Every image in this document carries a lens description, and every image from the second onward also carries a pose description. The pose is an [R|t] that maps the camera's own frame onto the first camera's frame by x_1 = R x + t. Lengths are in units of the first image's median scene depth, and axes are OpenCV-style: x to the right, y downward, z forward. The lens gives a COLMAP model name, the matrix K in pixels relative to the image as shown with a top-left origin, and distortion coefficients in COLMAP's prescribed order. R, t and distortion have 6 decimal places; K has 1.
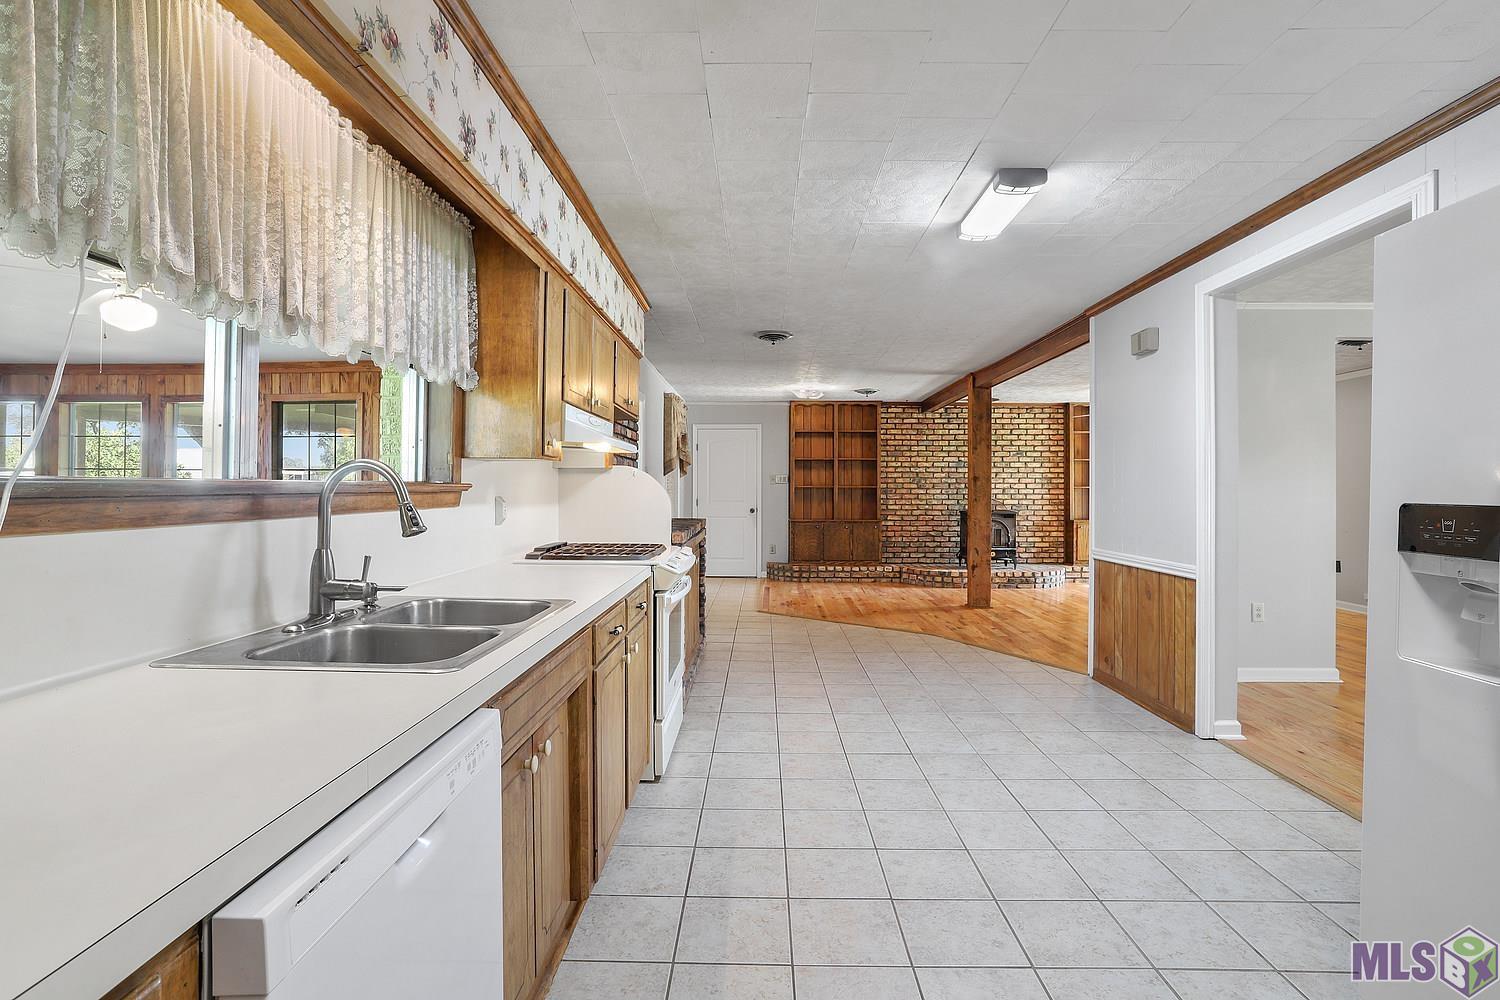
lens RADIAL K [[731.0, 0, 750.0], [0, 731.0, 500.0], [0, 0, 1]] dist [0.000759, 0.000294]
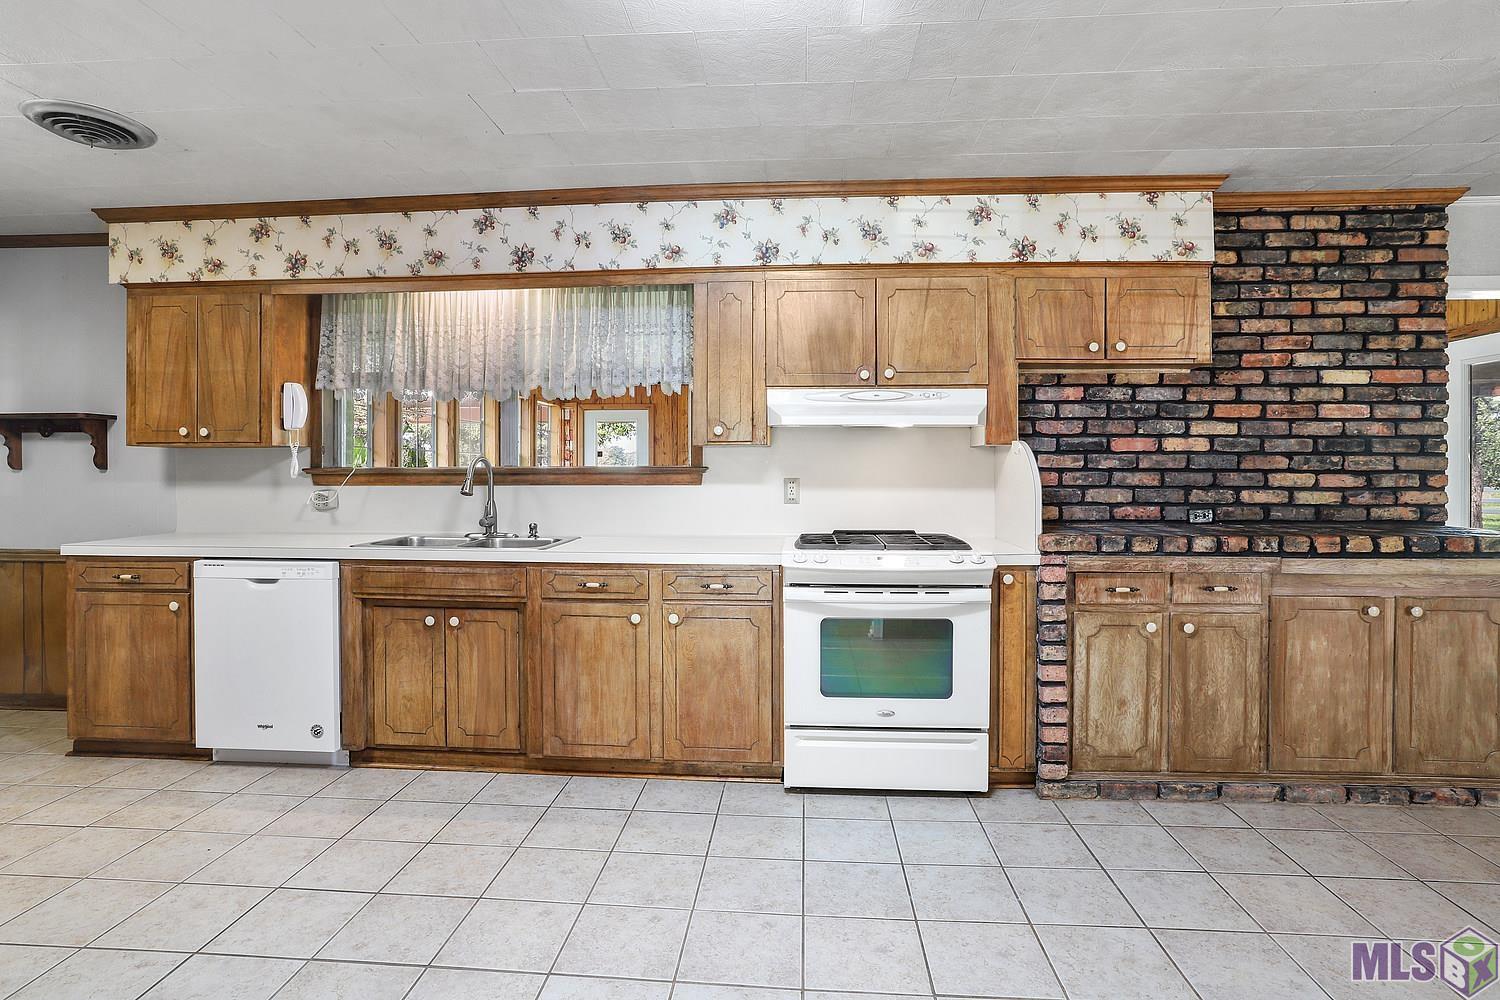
lens RADIAL K [[770.1, 0, 747.3], [0, 770.1, 483.2], [0, 0, 1]] dist [-0.079361, 0.039480]
pose [[-0.052864, 0.007452, -0.998574, 1.045652], [-0.015697, 0.999842, 0.008292, -0.006971], [0.998478, 0.016113, -0.052739, 1.270874]]
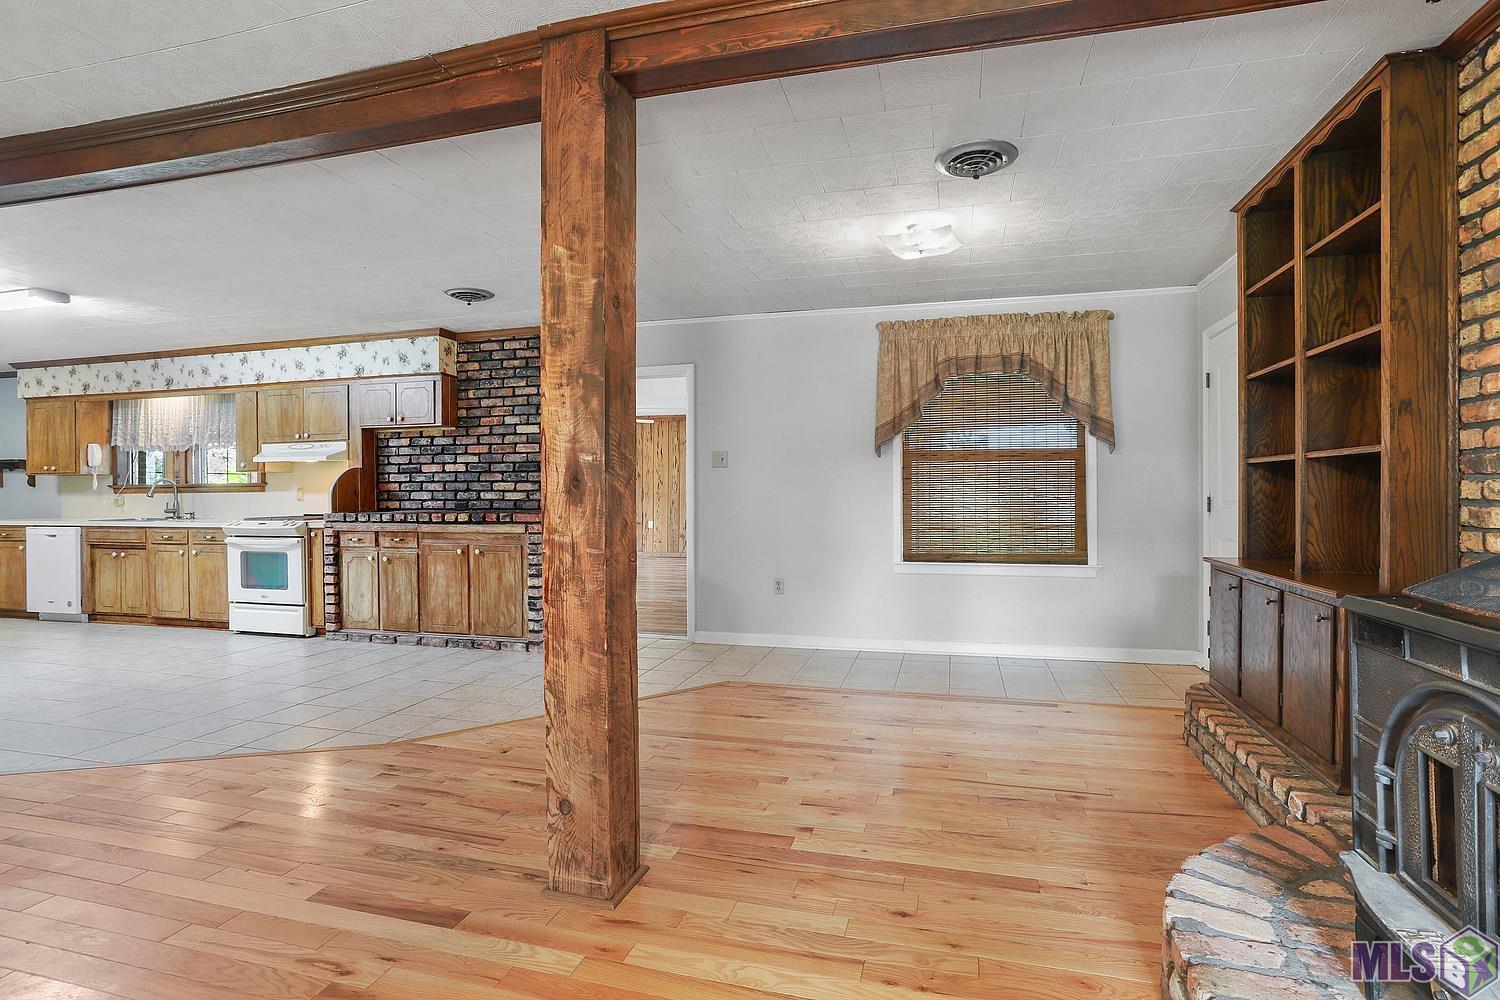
lens RADIAL K [[744.8, 0, 750.0], [0, 744.8, 500.0], [0, 0, 1]] dist [-0.022371, 0.000905]
pose [[-0.243018, 0.004865, -0.970010, 1.908093], [-0.009387, 0.999929, 0.007366, 0.003599], [0.969976, 0.010895, -0.242955, 3.788243]]
